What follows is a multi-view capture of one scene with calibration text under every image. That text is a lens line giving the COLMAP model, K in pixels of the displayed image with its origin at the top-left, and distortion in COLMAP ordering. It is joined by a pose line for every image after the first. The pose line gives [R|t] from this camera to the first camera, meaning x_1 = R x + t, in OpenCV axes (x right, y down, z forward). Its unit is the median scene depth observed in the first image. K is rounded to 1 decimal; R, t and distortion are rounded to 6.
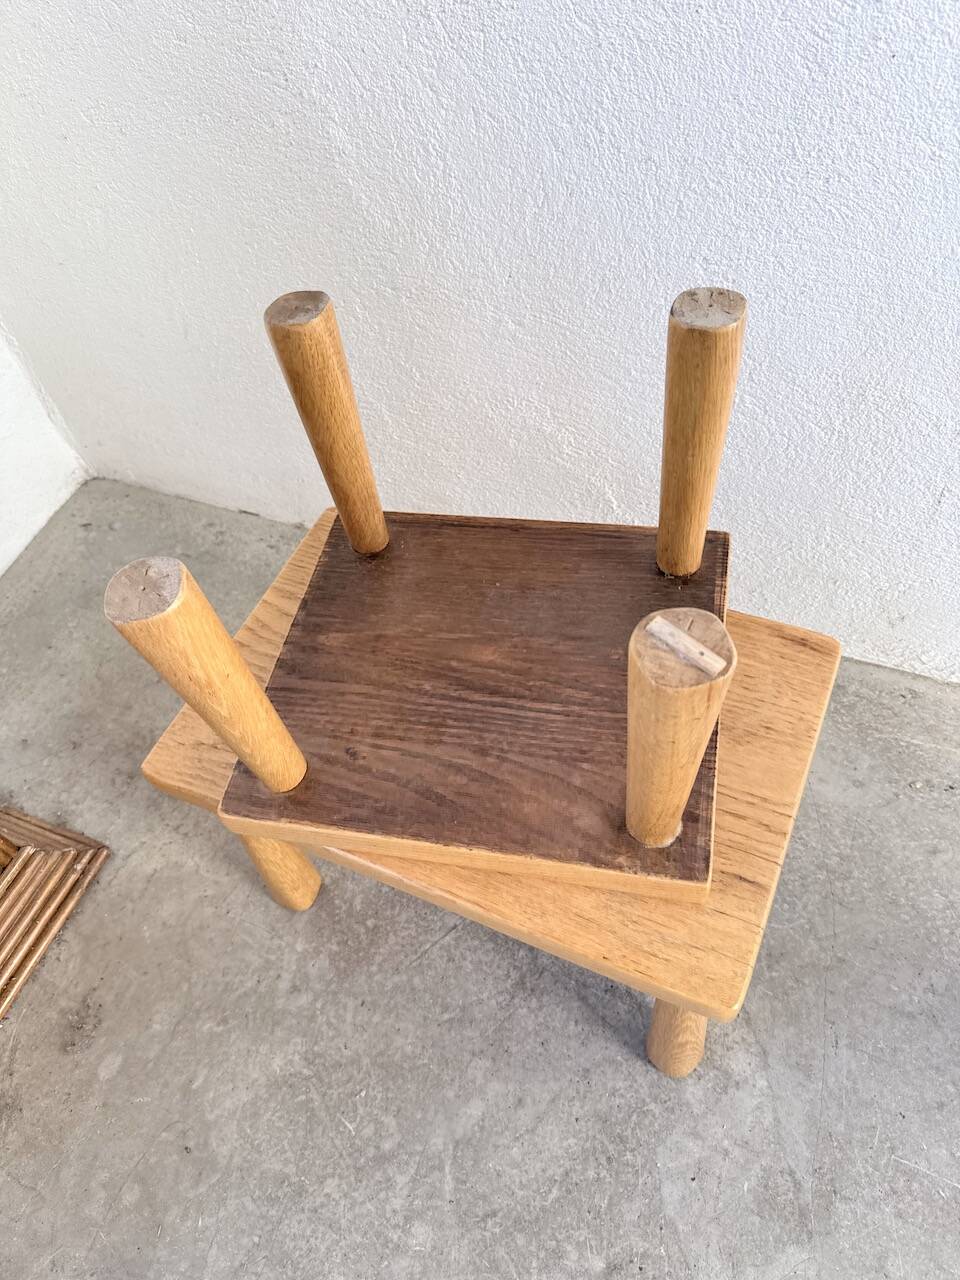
lens RADIAL K [[926.6, 0, 481.0], [0, 926.6, 647.7], [0, 0, 1]] dist [-0.001578, -0.009289]
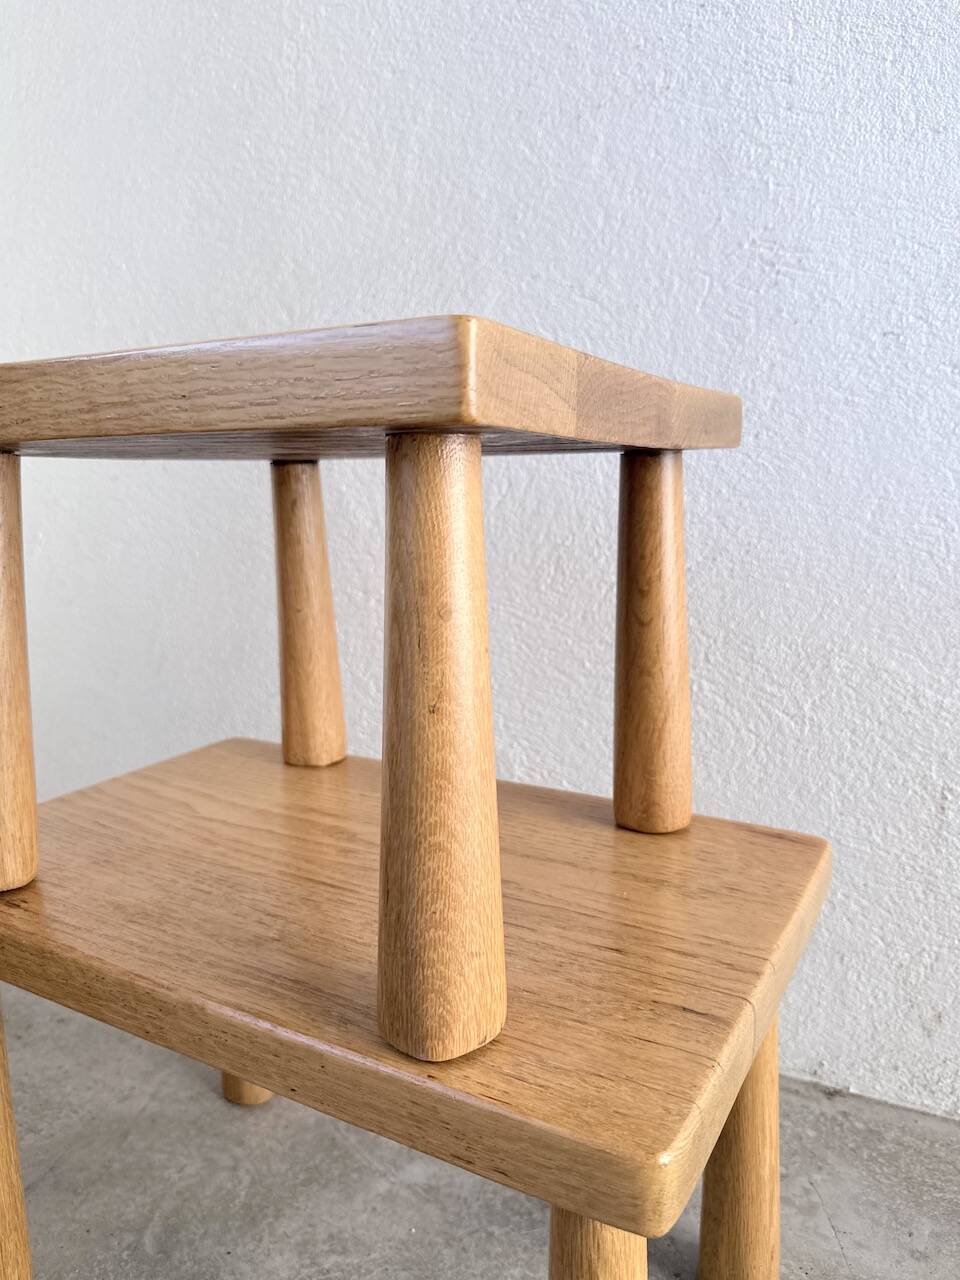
lens RADIAL K [[928.5, 0, 485.4], [0, 928.5, 636.9], [0, 0, 1]] dist [-0.002910, -0.026028]
pose [[0.991017, 0.117582, -0.063720, 0.120801], [-0.128352, 0.702370, -0.700144, 0.379155], [-0.037570, 0.702033, 0.711153, 0.312972]]
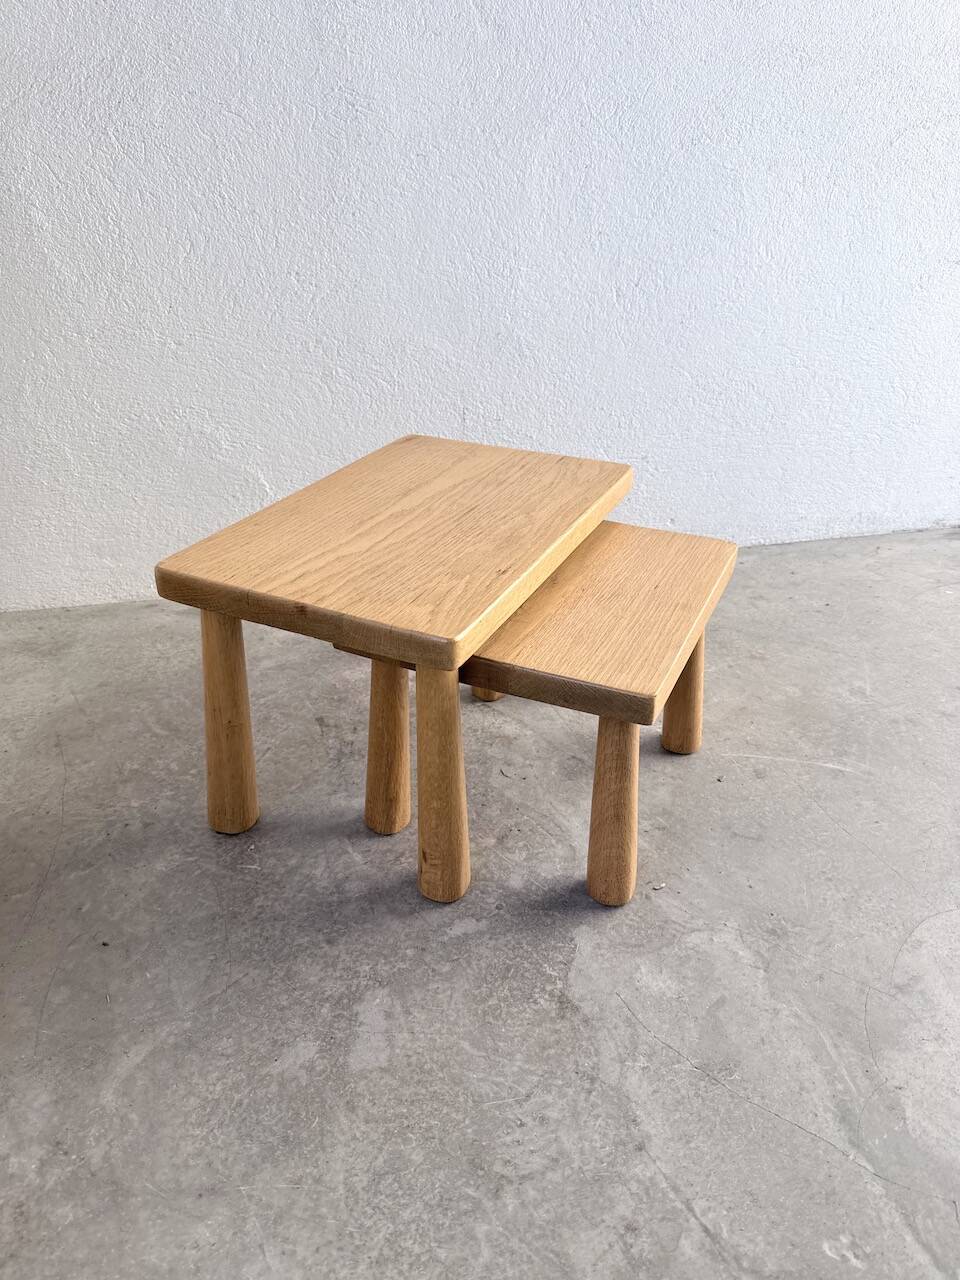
lens RADIAL K [[916.1, 0, 481.4], [0, 916.1, 643.2], [0, 0, 1]] dist [0.005856, -0.021724]
pose [[0.811385, -0.173816, 0.558070, -0.483326], [0.410653, 0.848949, -0.332641, 0.765643], [-0.415954, 0.499073, 0.760203, -0.073359]]
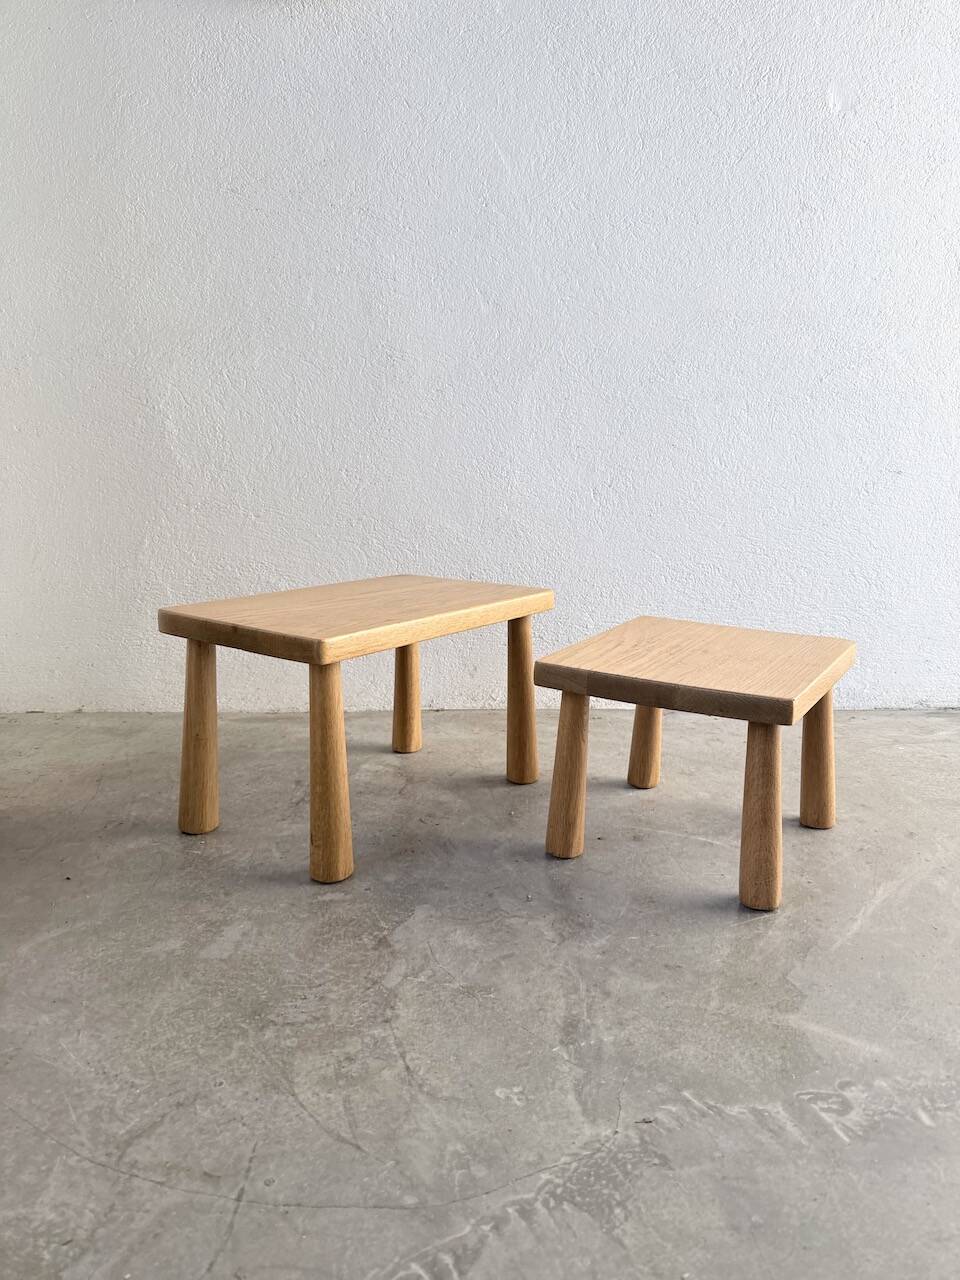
lens RADIAL K [[907.5, 0, 488.5], [0, 907.5, 647.7], [0, 0, 1]] dist [0.032398, -0.064230]
pose [[0.908598, 0.032364, 0.416416, -0.325326], [0.265301, 0.725314, -0.635244, 1.288302], [-0.322592, 0.687656, 0.650433, -0.254157]]
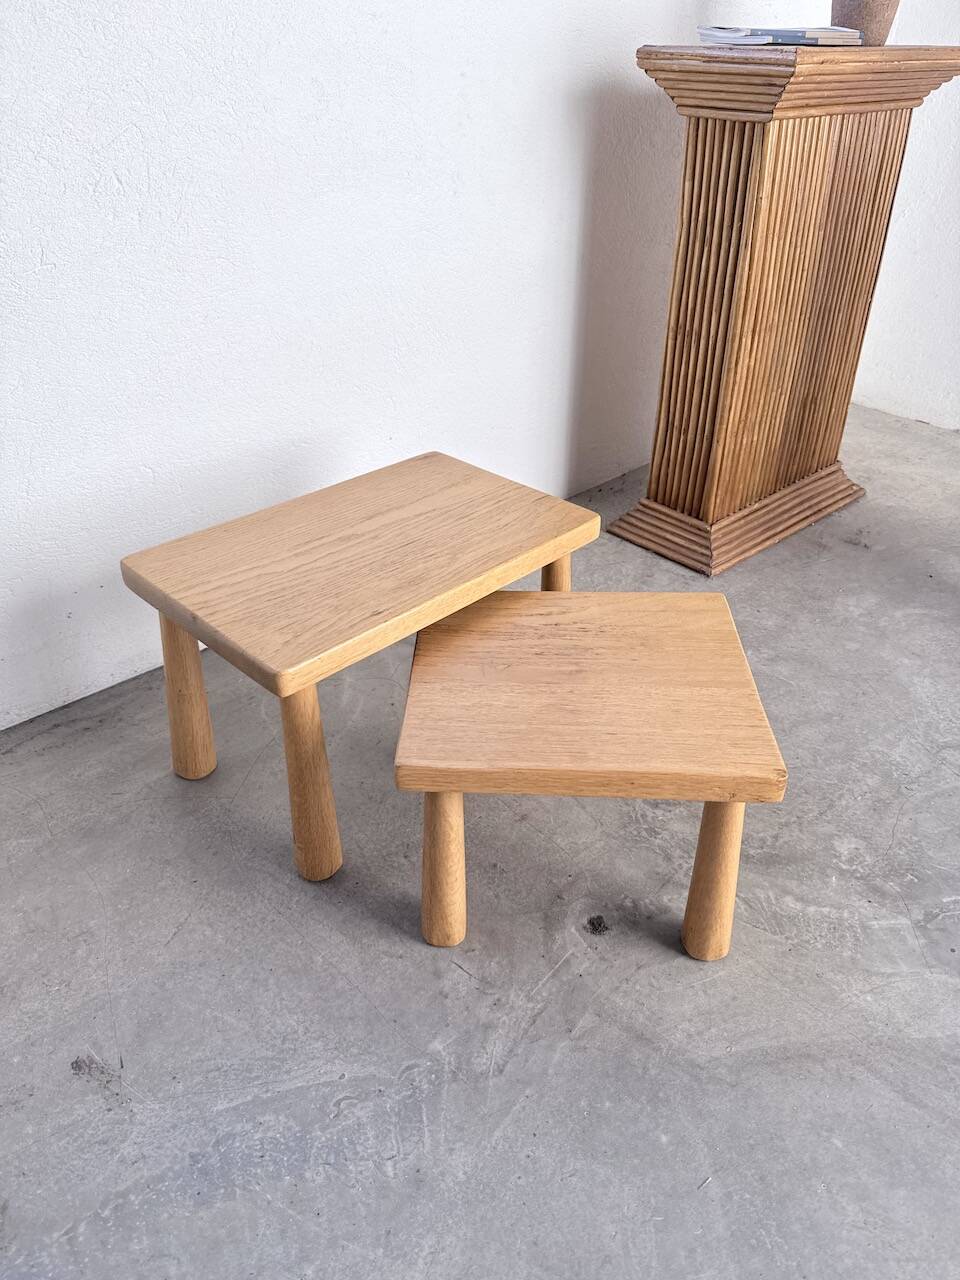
lens RADIAL K [[928.5, 0, 485.4], [0, 928.5, 636.9], [0, 0, 1]] dist [-0.002910, -0.026028]
pose [[0.898910, 0.328646, -0.289744, -0.549221], [-0.407239, 0.870662, -0.275870, 1.557185], [0.161605, 0.365977, 0.916485, -0.849141]]
